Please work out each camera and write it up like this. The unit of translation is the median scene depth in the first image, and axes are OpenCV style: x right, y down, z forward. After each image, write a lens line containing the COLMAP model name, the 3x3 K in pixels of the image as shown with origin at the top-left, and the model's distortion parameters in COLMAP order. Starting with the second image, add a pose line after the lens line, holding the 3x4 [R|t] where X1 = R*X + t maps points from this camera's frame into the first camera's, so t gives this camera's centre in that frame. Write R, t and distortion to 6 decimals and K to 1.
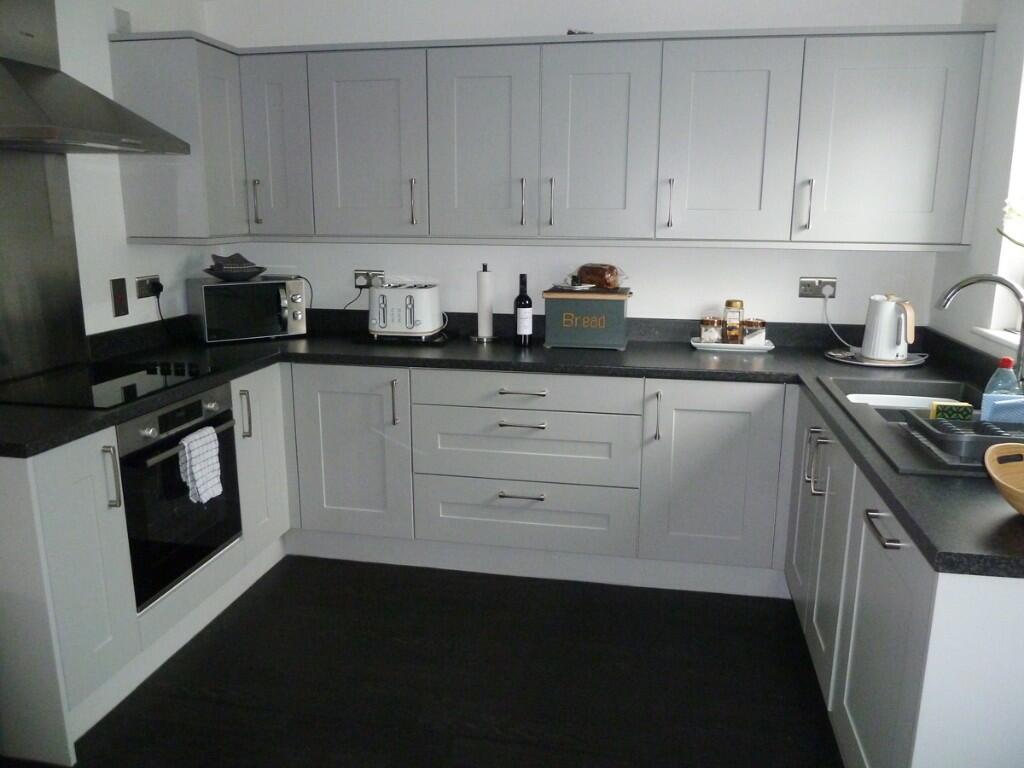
lens RADIAL K [[764.0, 0, 508.0], [0, 764.0, 384.6], [0, 0, 1]] dist [-0.025502, -0.003115]
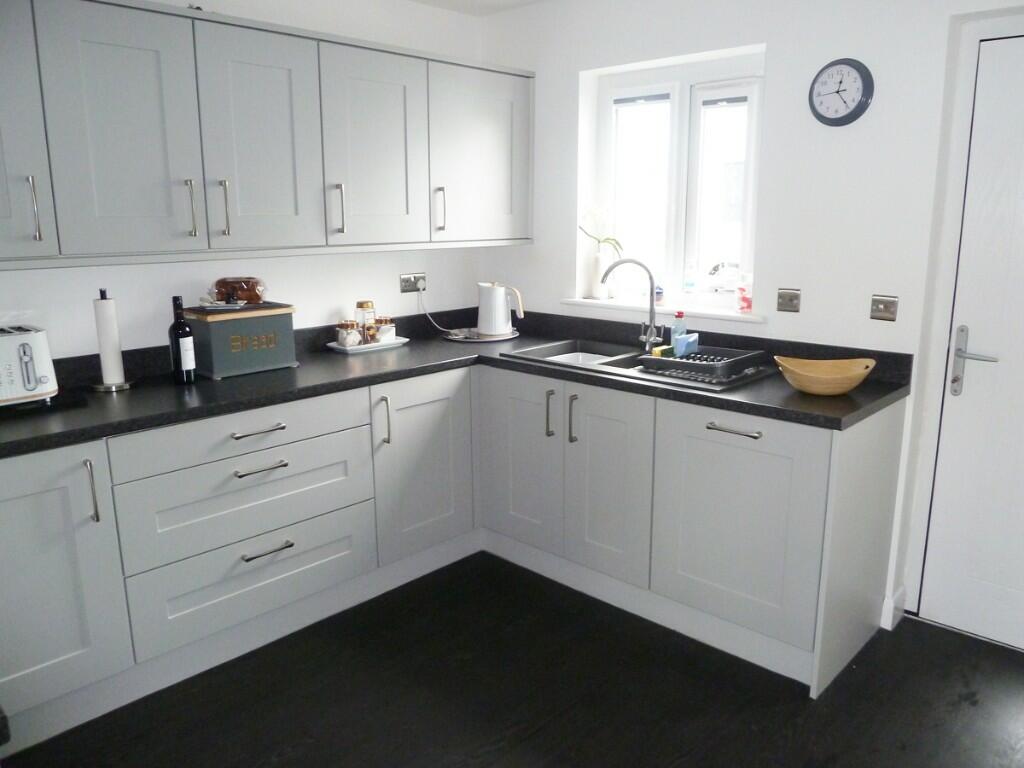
lens RADIAL K [[764.0, 0, 505.2], [0, 764.0, 382.0], [0, 0, 1]] dist [-0.025502, -0.003115]
pose [[0.552705, -0.185909, 0.812376, -0.464084], [0.197022, 0.976316, 0.089380, -0.058866], [-0.809753, 0.110656, 0.576243, 0.257347]]
